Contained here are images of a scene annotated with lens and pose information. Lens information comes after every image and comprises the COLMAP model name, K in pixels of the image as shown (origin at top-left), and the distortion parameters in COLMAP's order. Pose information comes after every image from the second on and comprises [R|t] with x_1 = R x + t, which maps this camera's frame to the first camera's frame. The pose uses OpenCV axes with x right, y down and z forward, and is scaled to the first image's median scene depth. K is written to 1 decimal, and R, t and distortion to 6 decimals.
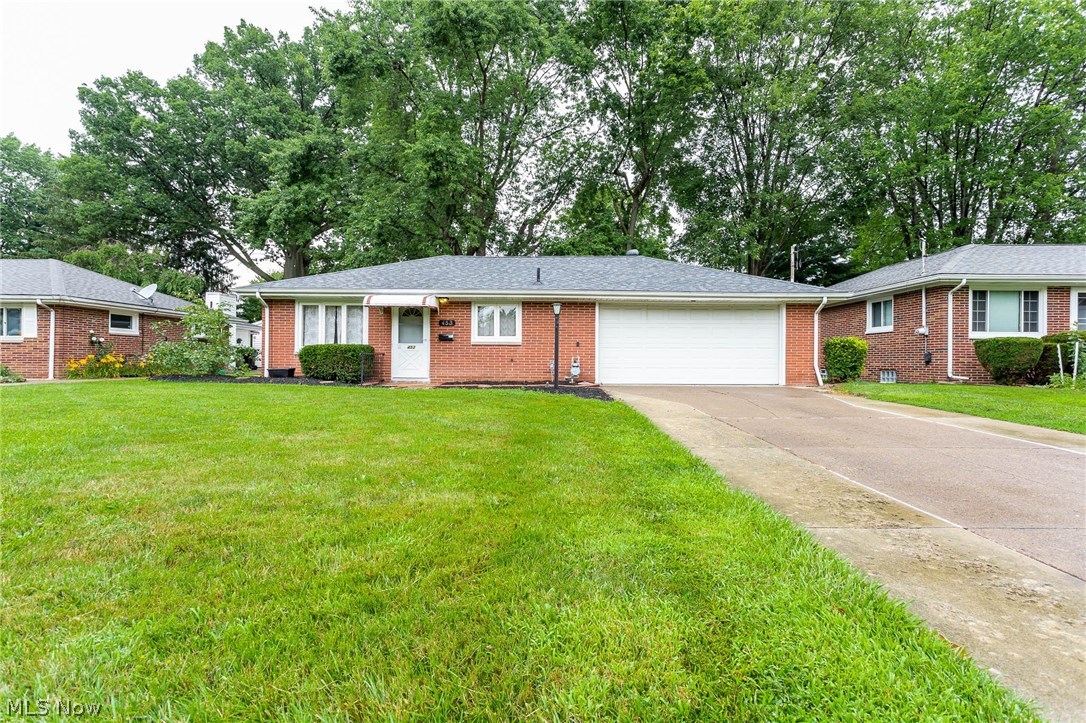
lens RADIAL K [[514.1, 0, 543.4], [0, 514.1, 354.9], [0, 0, 1]] dist [-0.011812, 0.003727]
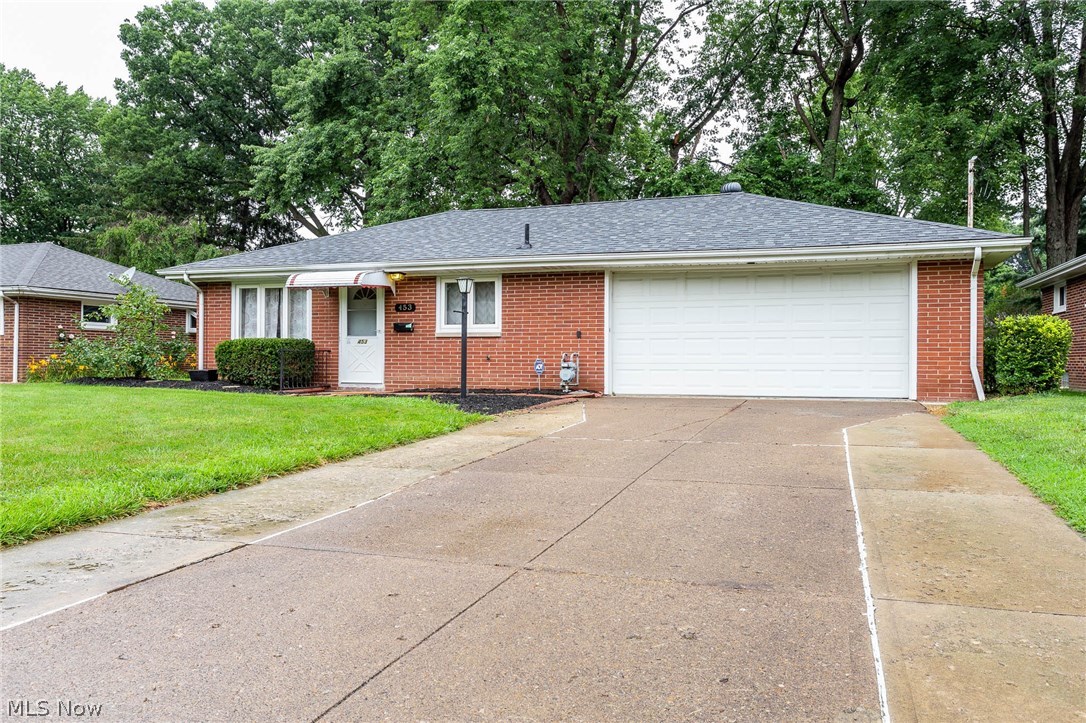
lens RADIAL K [[807.7, 0, 539.7], [0, 807.7, 361.6], [0, 0, 1]] dist [-0.007637, -0.010229]
pose [[0.947956, -0.002041, -0.318395, 0.351338], [0.005532, 0.999934, 0.010059, 0.003446], [0.318353, -0.011297, 0.947905, -0.016892]]
